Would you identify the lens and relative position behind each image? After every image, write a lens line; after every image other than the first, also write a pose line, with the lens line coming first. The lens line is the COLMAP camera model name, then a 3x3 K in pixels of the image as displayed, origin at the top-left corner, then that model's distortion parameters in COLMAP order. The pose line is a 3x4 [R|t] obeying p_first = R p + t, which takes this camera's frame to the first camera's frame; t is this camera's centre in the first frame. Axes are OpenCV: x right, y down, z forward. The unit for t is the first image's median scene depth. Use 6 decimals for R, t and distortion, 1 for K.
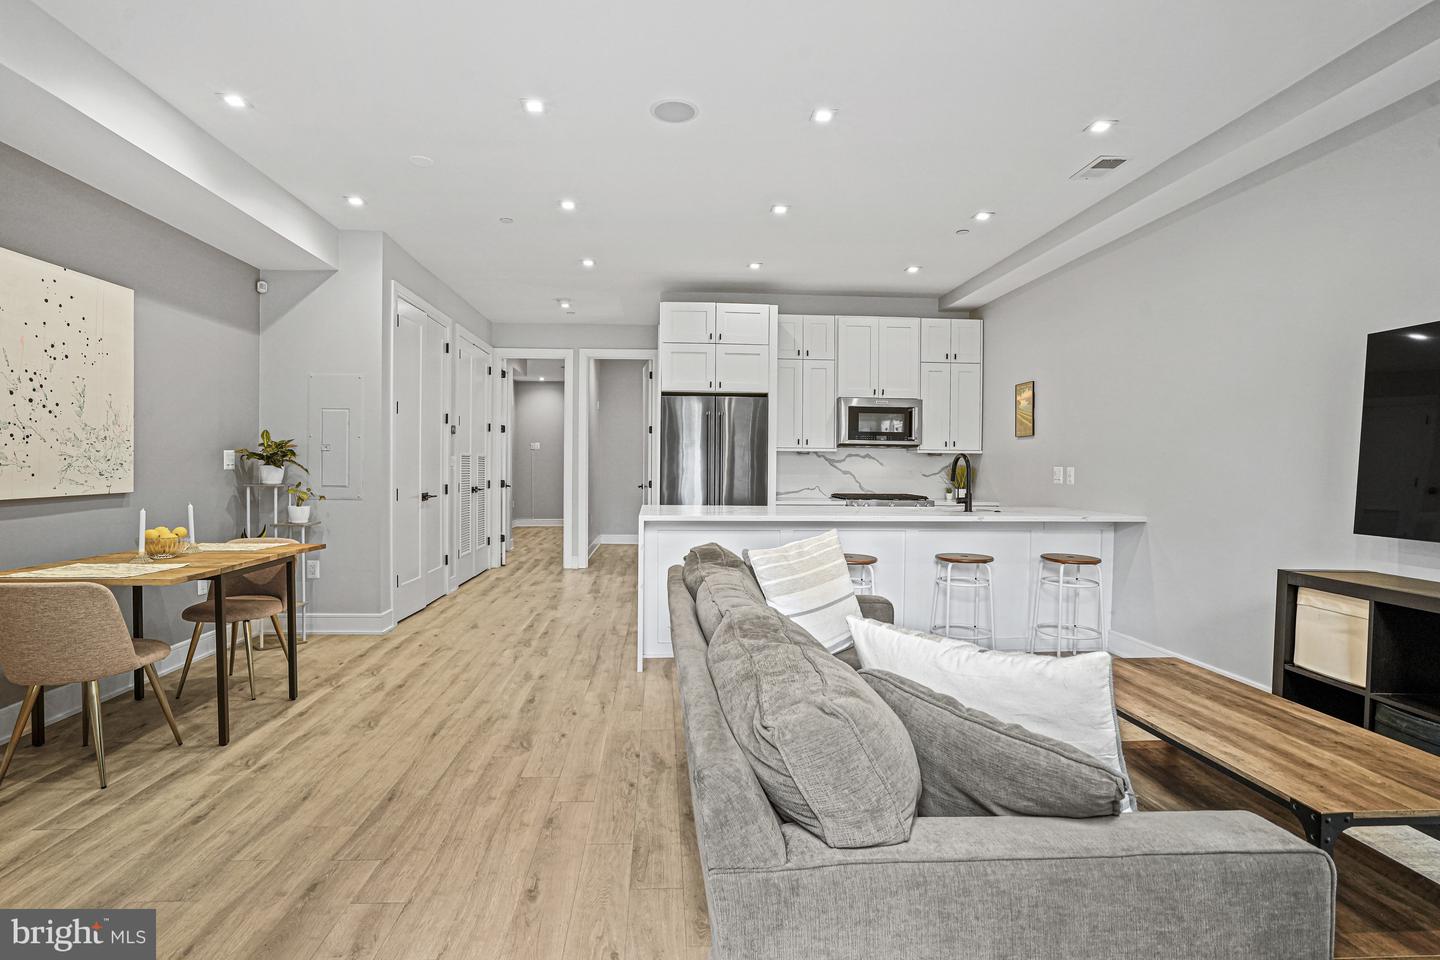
lens RADIAL K [[695.1, 0, 697.1], [0, 695.1, 474.5], [0, 0, 1]] dist [-0.045107, 0.016665]
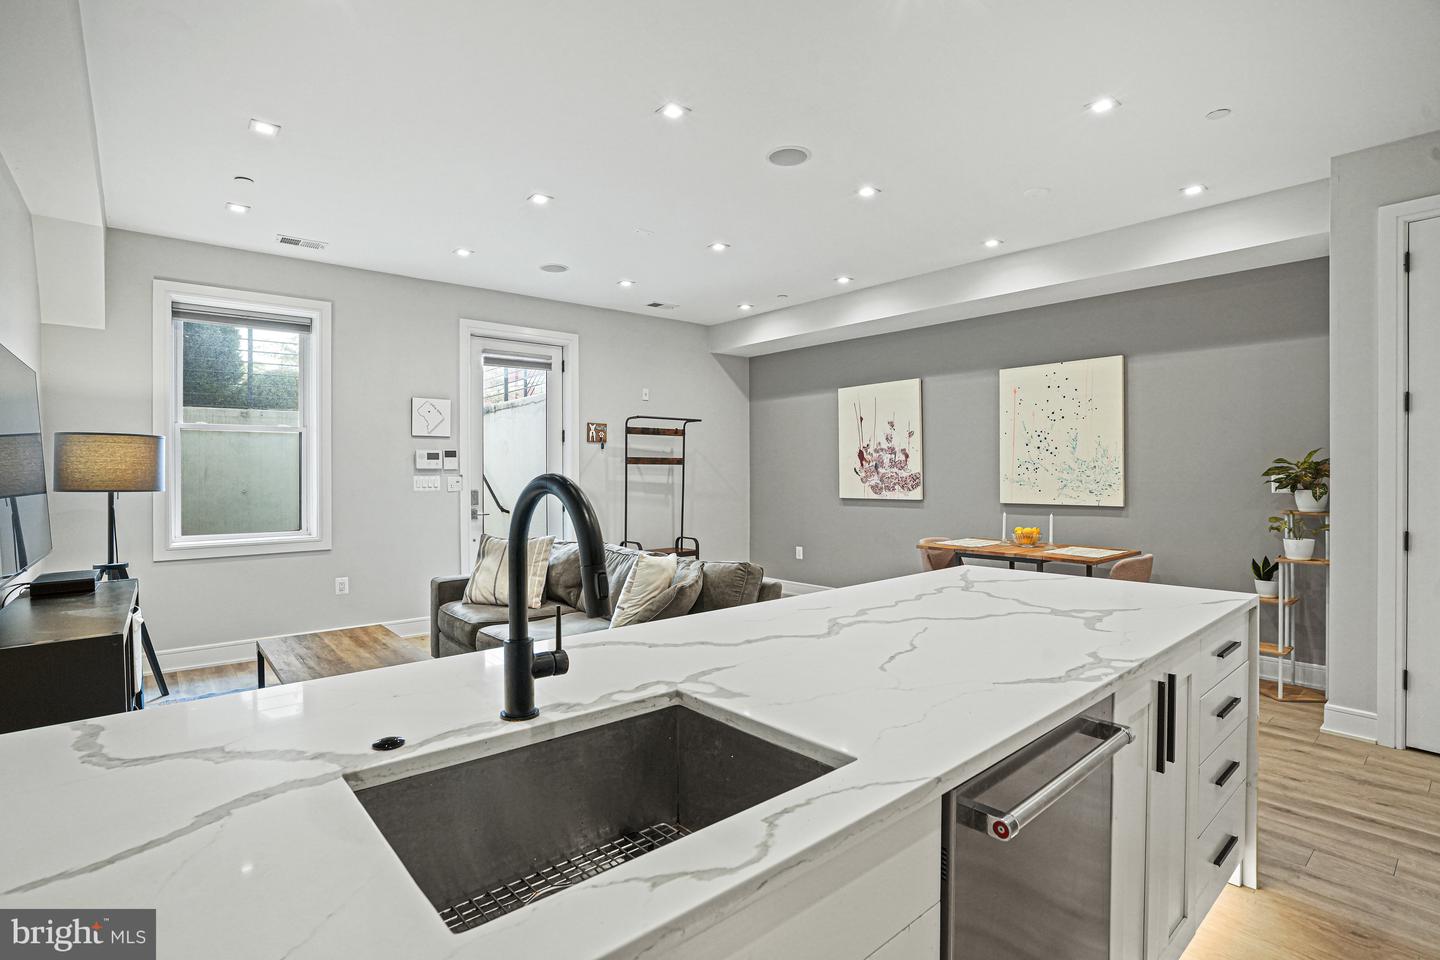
lens RADIAL K [[695.1, 0, 708.7], [0, 695.1, 471.1], [0, 0, 1]] dist [-0.045107, 0.016665]
pose [[-0.800993, -0.004205, -0.598659, 0.483226], [-0.011118, 0.999907, 0.007853, -0.034937], [0.598570, 0.012946, -0.800966, 1.234124]]
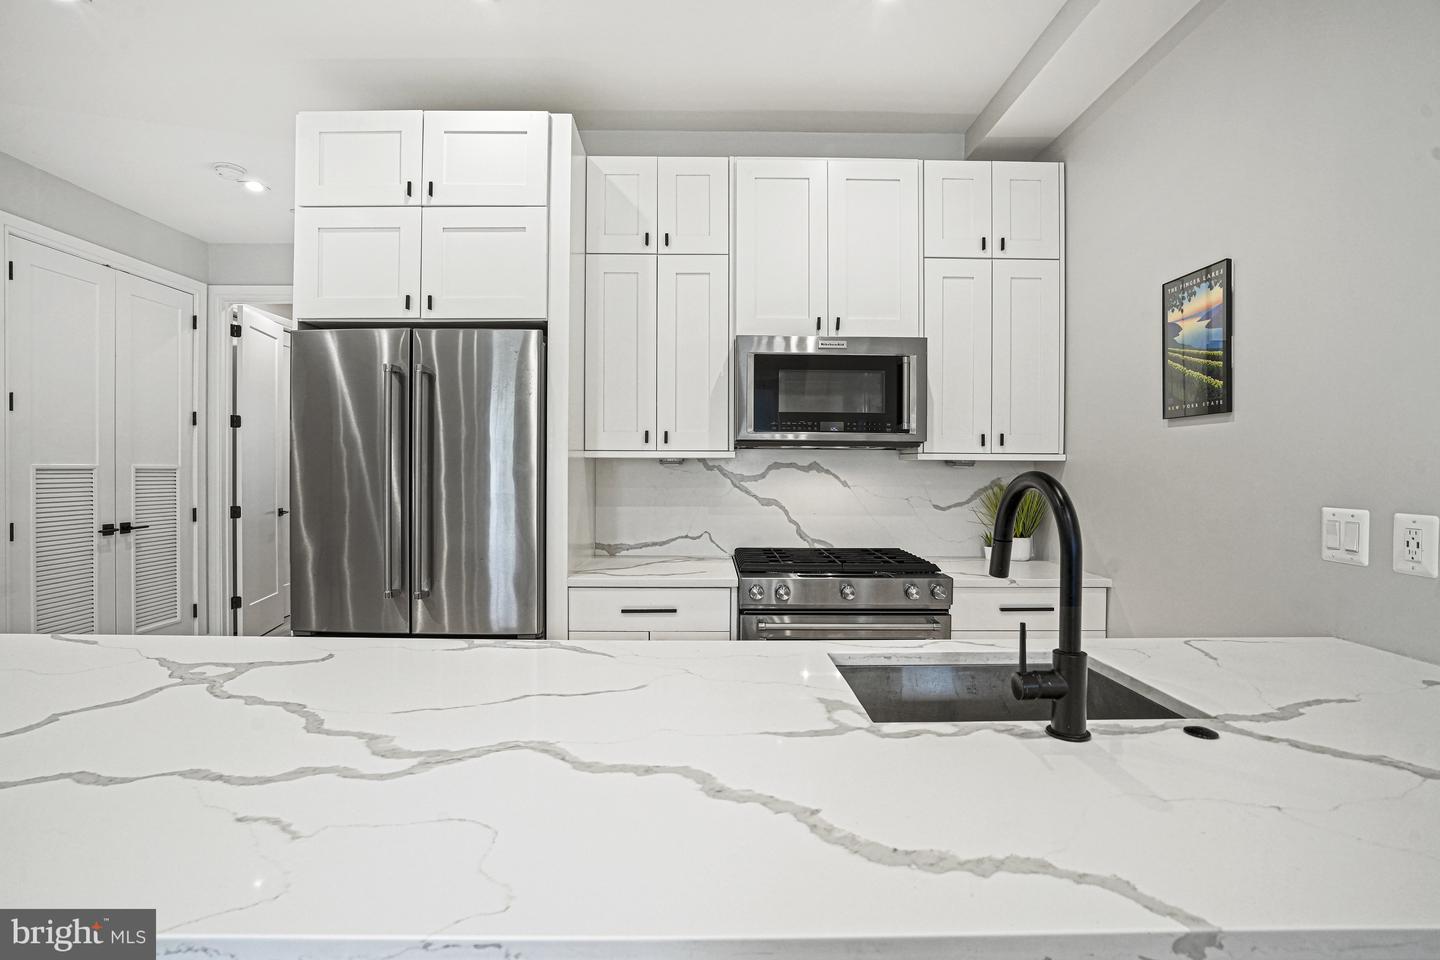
lens RADIAL K [[695.1, 0, 707.1], [0, 695.1, 468.8], [0, 0, 1]] dist [-0.045107, 0.016665]
pose [[0.999106, -0.005245, -0.041958, 0.282043], [0.004835, 0.999940, -0.009874, -0.030770], [0.042007, 0.009662, 0.999071, 0.770045]]
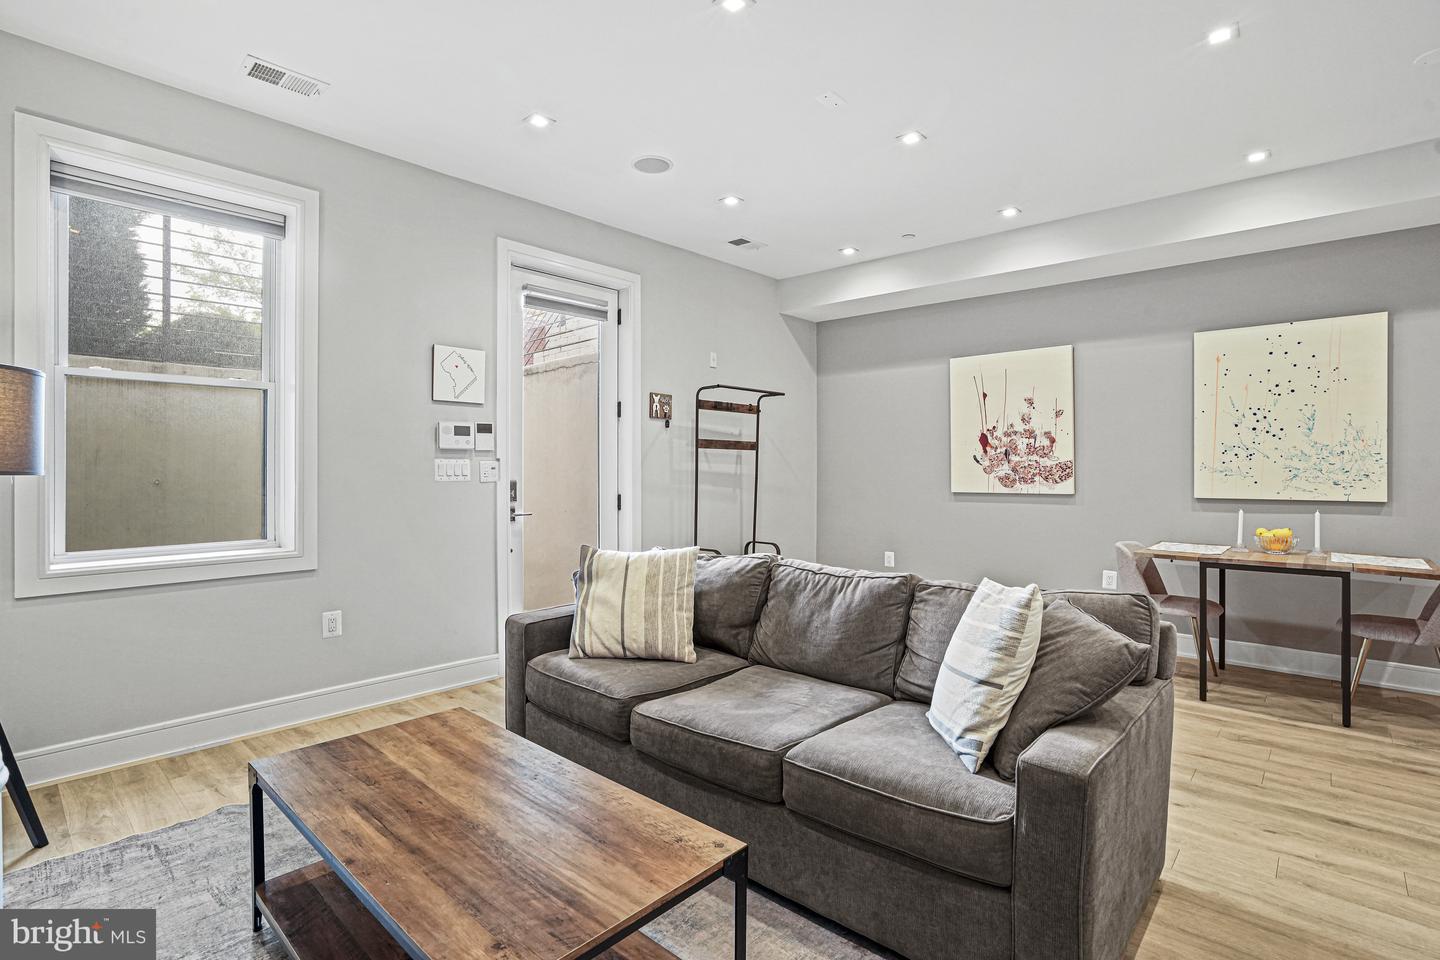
lens RADIAL K [[695.1, 0, 712.6], [0, 695.1, 470.7], [0, 0, 1]] dist [-0.045107, 0.016665]
pose [[-0.716173, -0.005761, -0.697899, 0.513527], [-0.017405, 0.999802, 0.009607, -0.011248], [0.697705, 0.019027, -0.716132, 0.793278]]
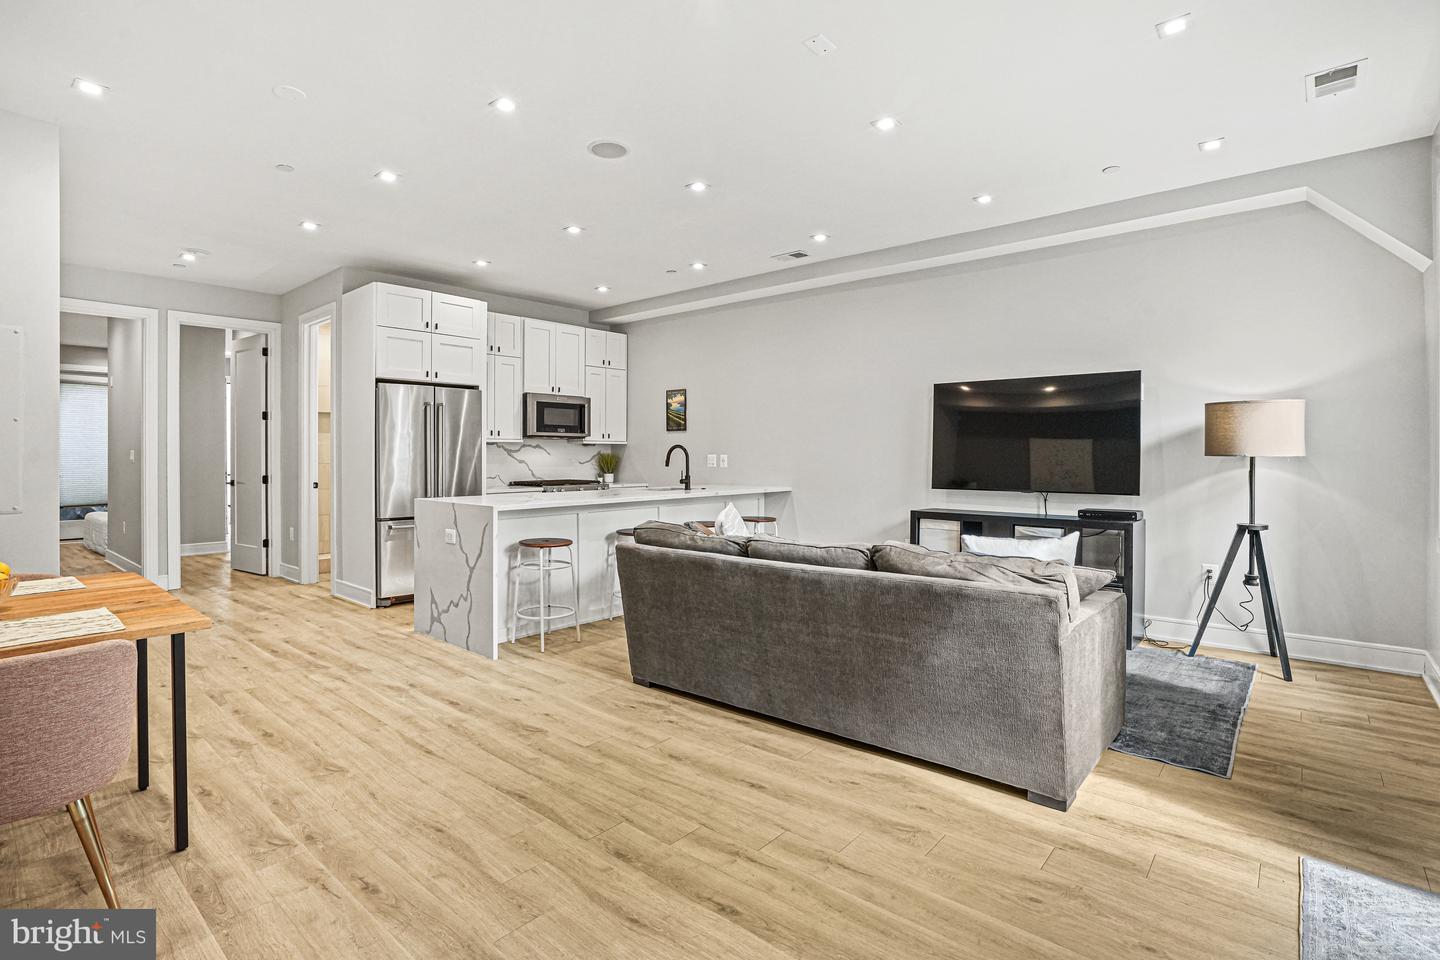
lens RADIAL K [[694.5, 0, 700.2], [0, 694.5, 454.7], [0, 0, 1]] dist [-0.027453, 0.005190]
pose [[0.707265, -0.010032, 0.706878, -0.514864], [0.017922, 0.999832, -0.003743, -0.006714], [-0.706722, 0.015316, 0.707326, 0.055639]]
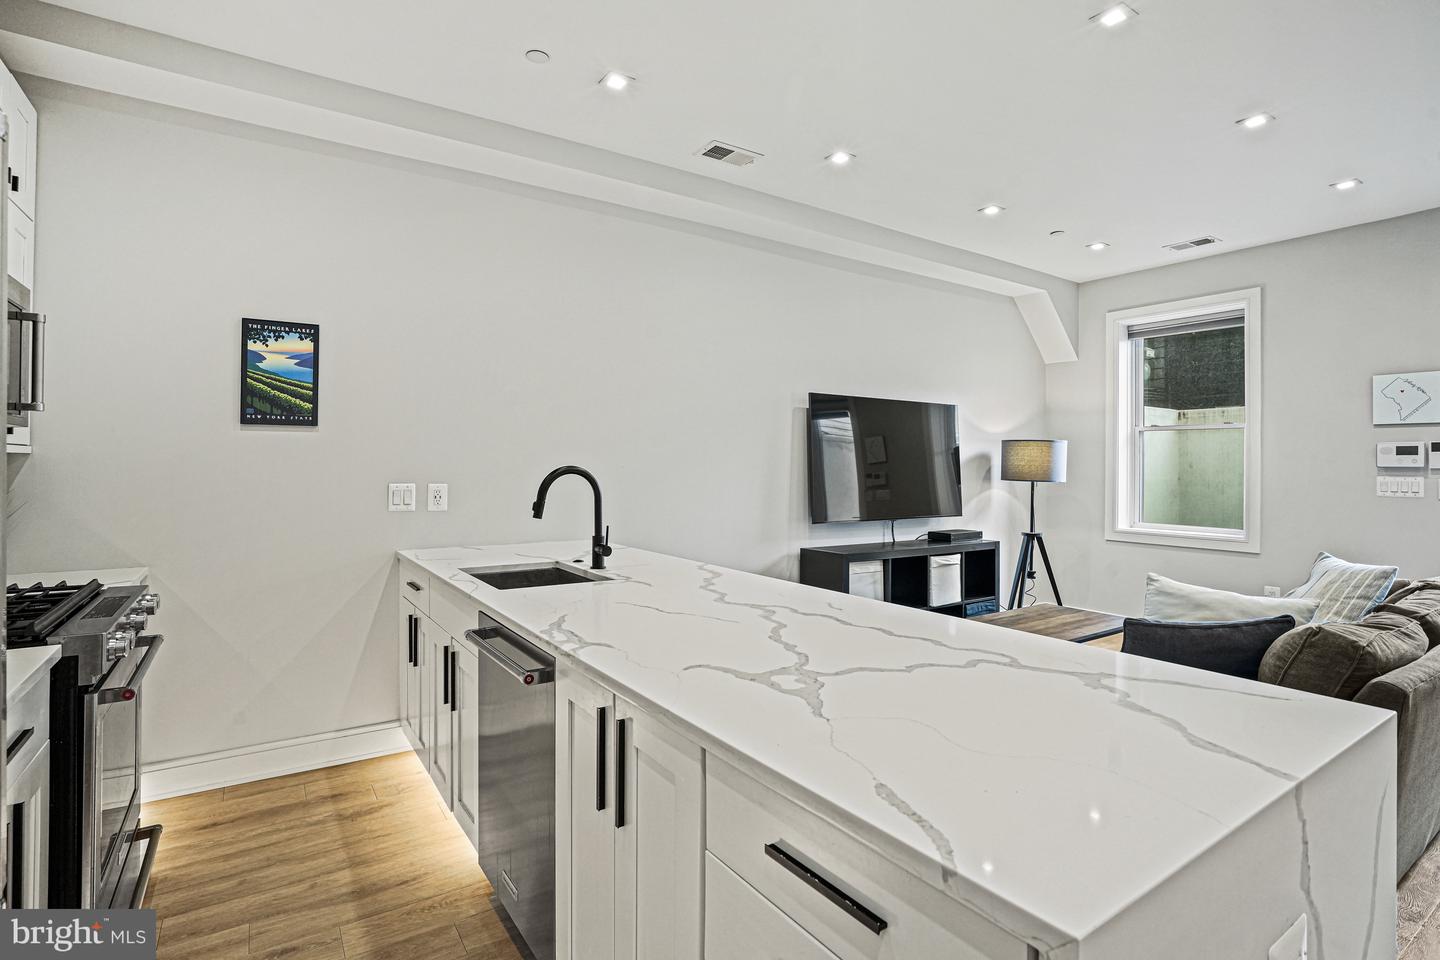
lens RADIAL K [[695.1, 0, 705.0], [0, 695.1, 458.7], [0, 0, 1]] dist [-0.045107, 0.016665]
pose [[-0.496497, -0.005947, 0.868018, -0.159037], [0.000258, 0.999975, 0.006999, -0.041870], [-0.868039, 0.003699, -0.496483, 1.209969]]
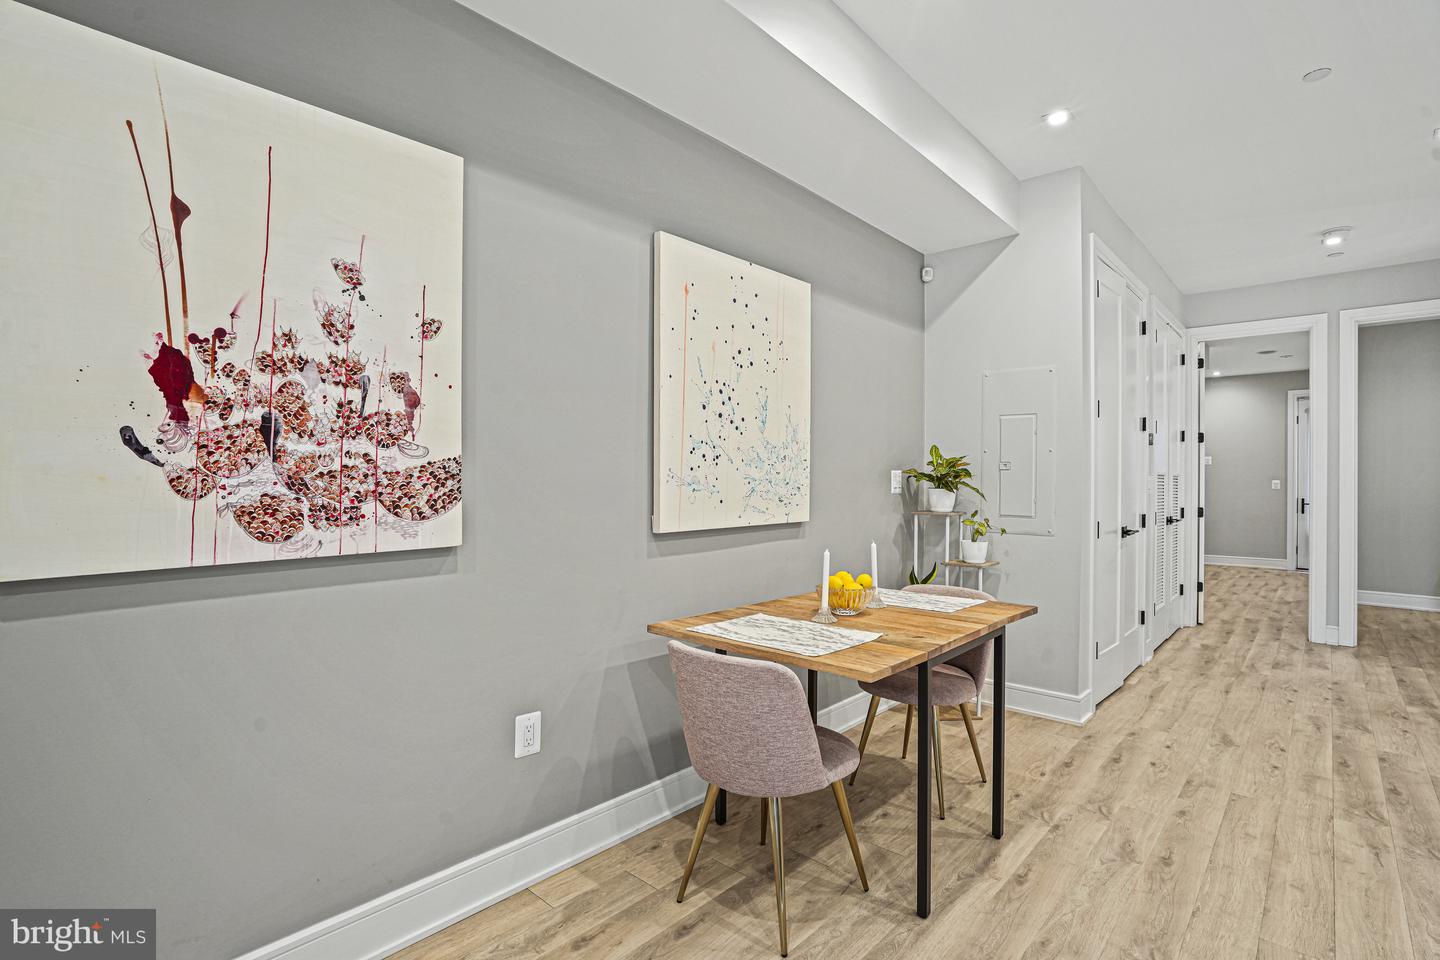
lens RADIAL K [[695.1, 0, 719.7], [0, 695.1, 472.3], [0, 0, 1]] dist [-0.045107, 0.016665]
pose [[0.705314, -0.006836, -0.708862, -0.229350], [-0.012935, 0.999663, -0.022510, -0.010719], [0.708777, 0.025046, 0.704988, 0.240477]]
